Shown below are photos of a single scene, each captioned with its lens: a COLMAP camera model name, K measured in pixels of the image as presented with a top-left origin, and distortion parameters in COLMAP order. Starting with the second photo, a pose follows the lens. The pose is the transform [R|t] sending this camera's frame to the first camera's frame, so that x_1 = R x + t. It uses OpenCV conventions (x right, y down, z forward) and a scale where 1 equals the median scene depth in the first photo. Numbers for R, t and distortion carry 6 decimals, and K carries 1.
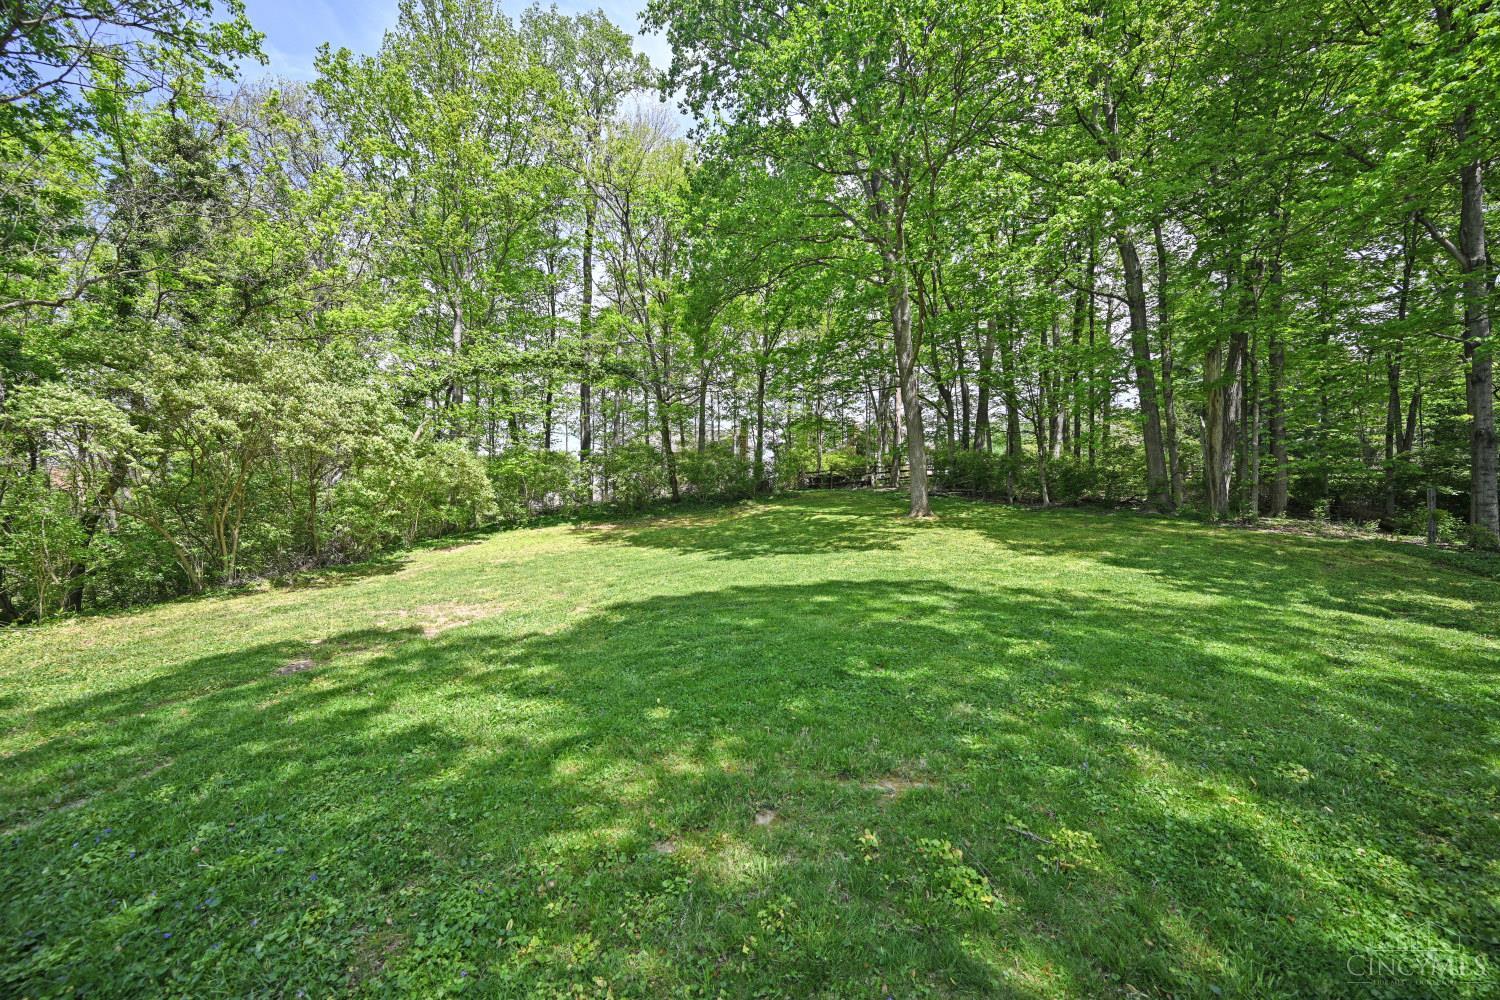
lens RADIAL K [[591.1, 0, 749.6], [0, 591.1, 502.6], [0, 0, 1]] dist [0.000352, -0.000097]
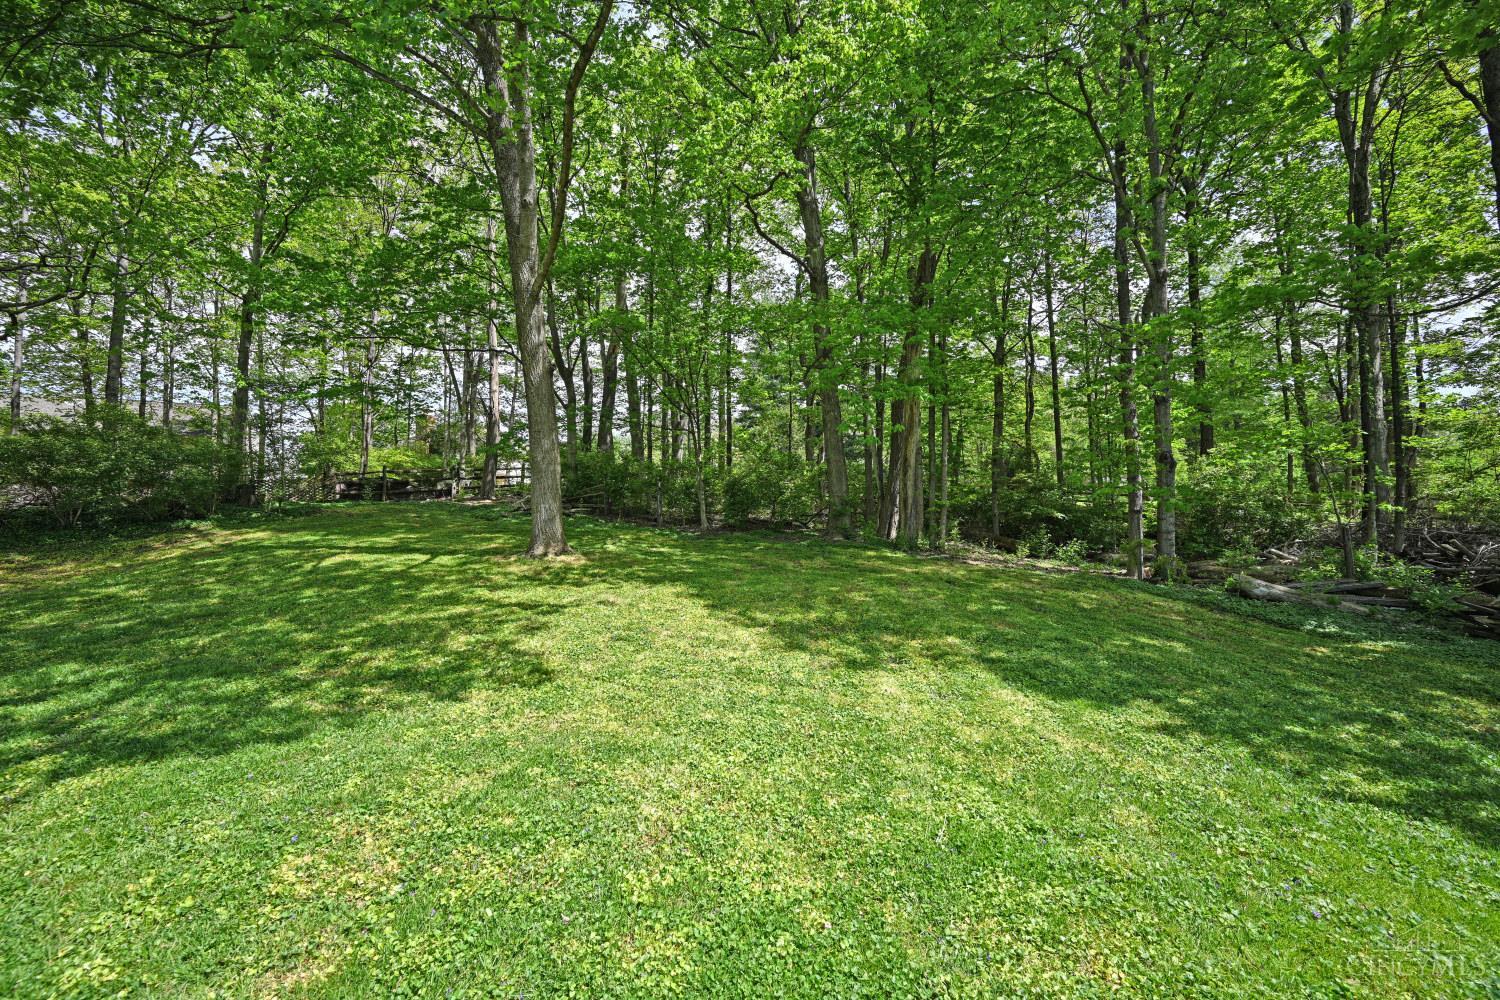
lens RADIAL K [[619.4, 0, 745.3], [0, 619.4, 496.7], [0, 0, 1]] dist [0.001012, 0.000121]
pose [[0.795635, 0.020813, 0.605418, 0.055377], [-0.002469, 0.999513, -0.031116, -0.010110], [-0.605771, 0.023262, 0.795299, 0.295877]]
